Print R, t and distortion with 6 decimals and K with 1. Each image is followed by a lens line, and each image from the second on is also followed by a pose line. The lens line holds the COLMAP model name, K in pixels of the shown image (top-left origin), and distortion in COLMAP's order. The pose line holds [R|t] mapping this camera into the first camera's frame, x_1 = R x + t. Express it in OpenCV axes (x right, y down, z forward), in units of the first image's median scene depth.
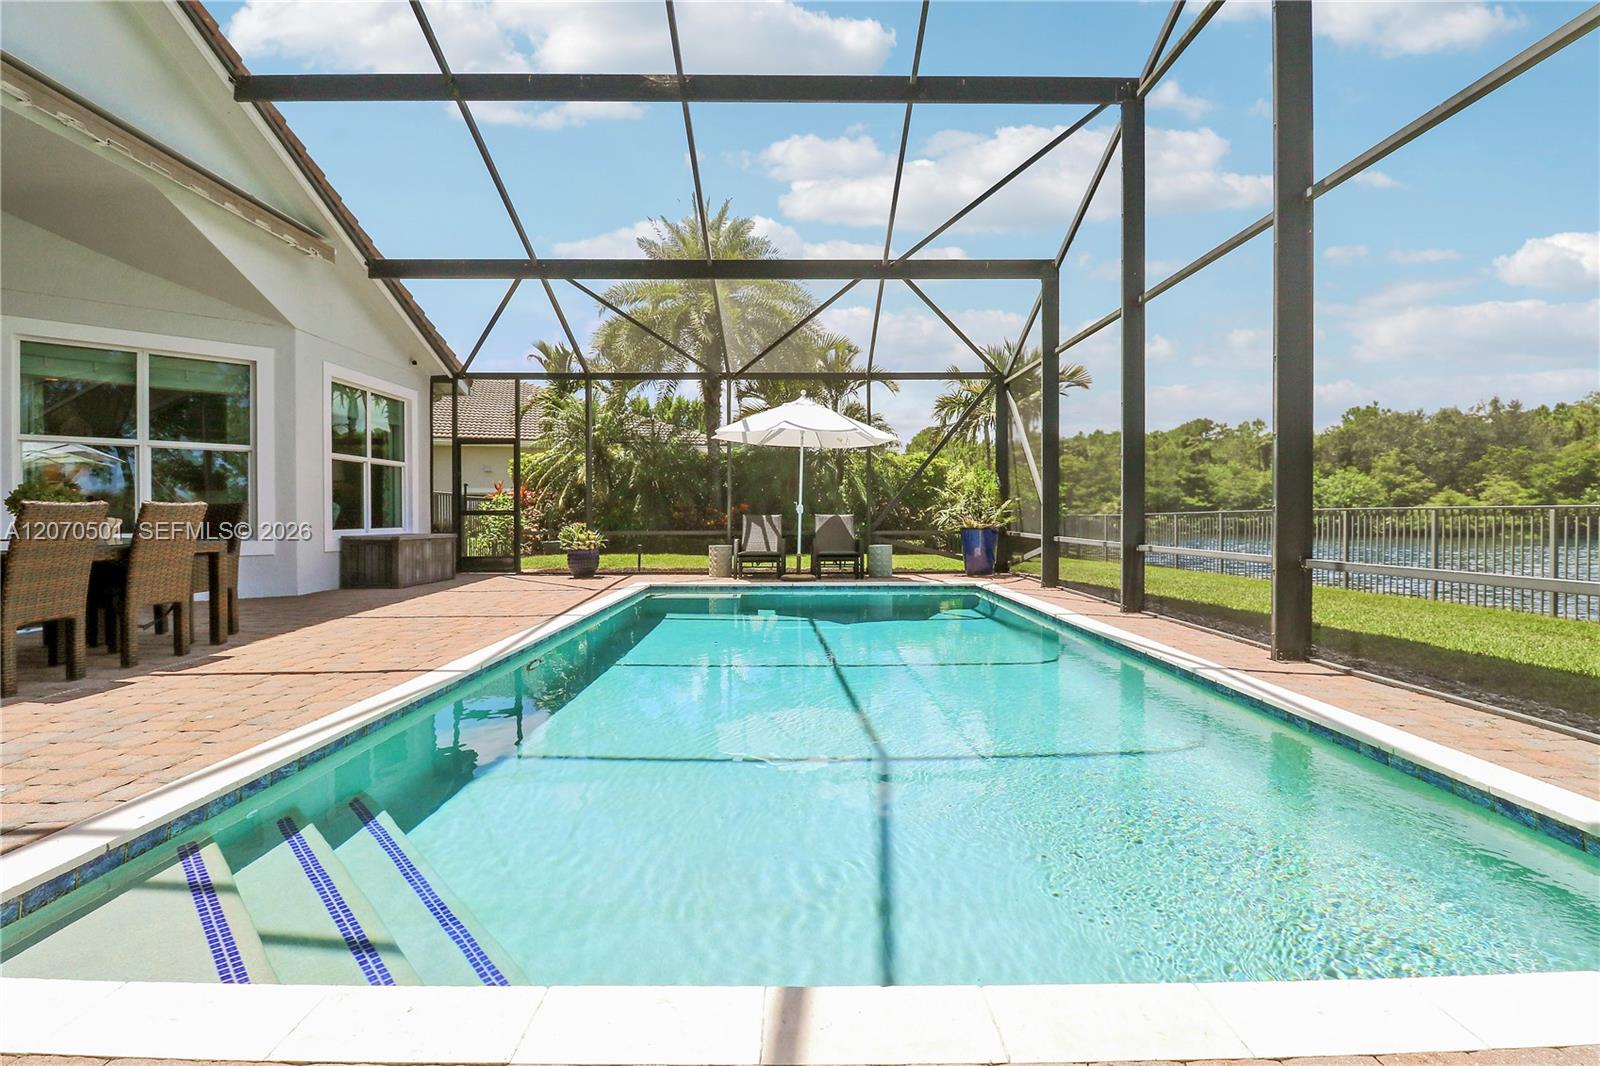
lens RADIAL K [[756.3, 0, 799.3], [0, 756.3, 519.0], [0, 0, 1]] dist [-0.001848, -0.015004]
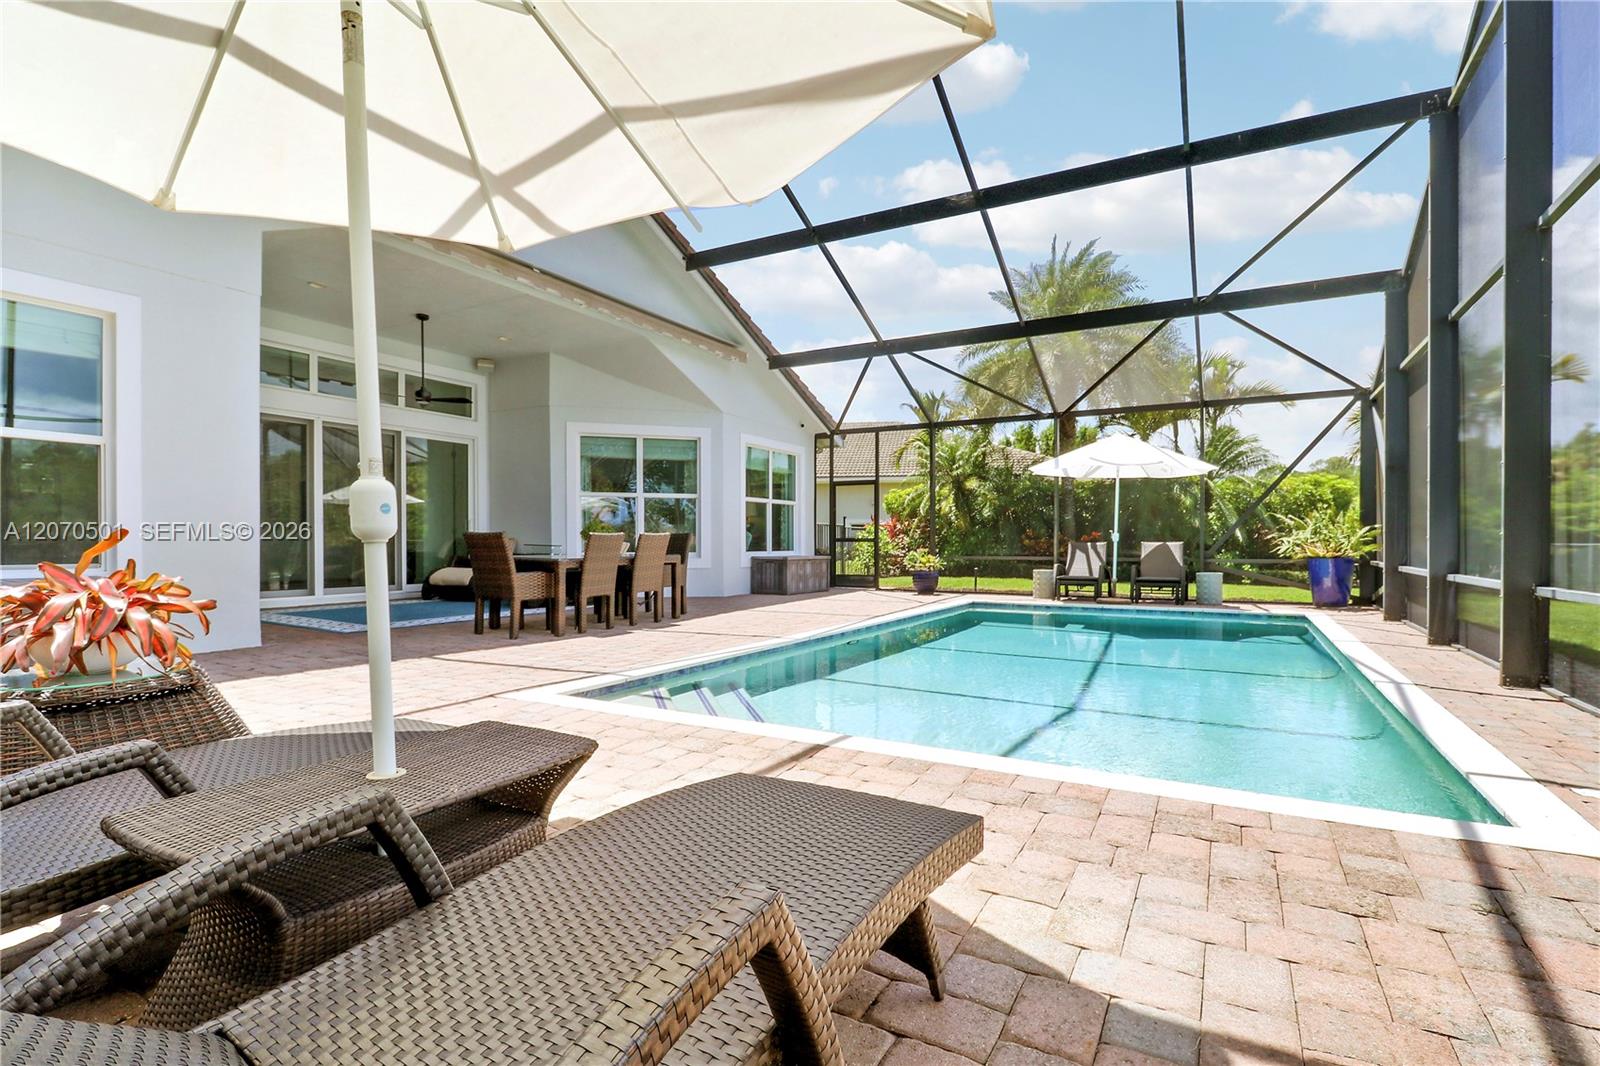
lens RADIAL K [[766.3, 0, 800.0], [0, 766.3, 533.0], [0, 0, 1]] dist [-0.000087, 0.000093]
pose [[0.871960, -0.002594, -0.489570, 0.157536], [-0.006580, 0.999834, -0.017017, 0.002795], [0.489533, 0.018060, 0.871798, -0.183342]]
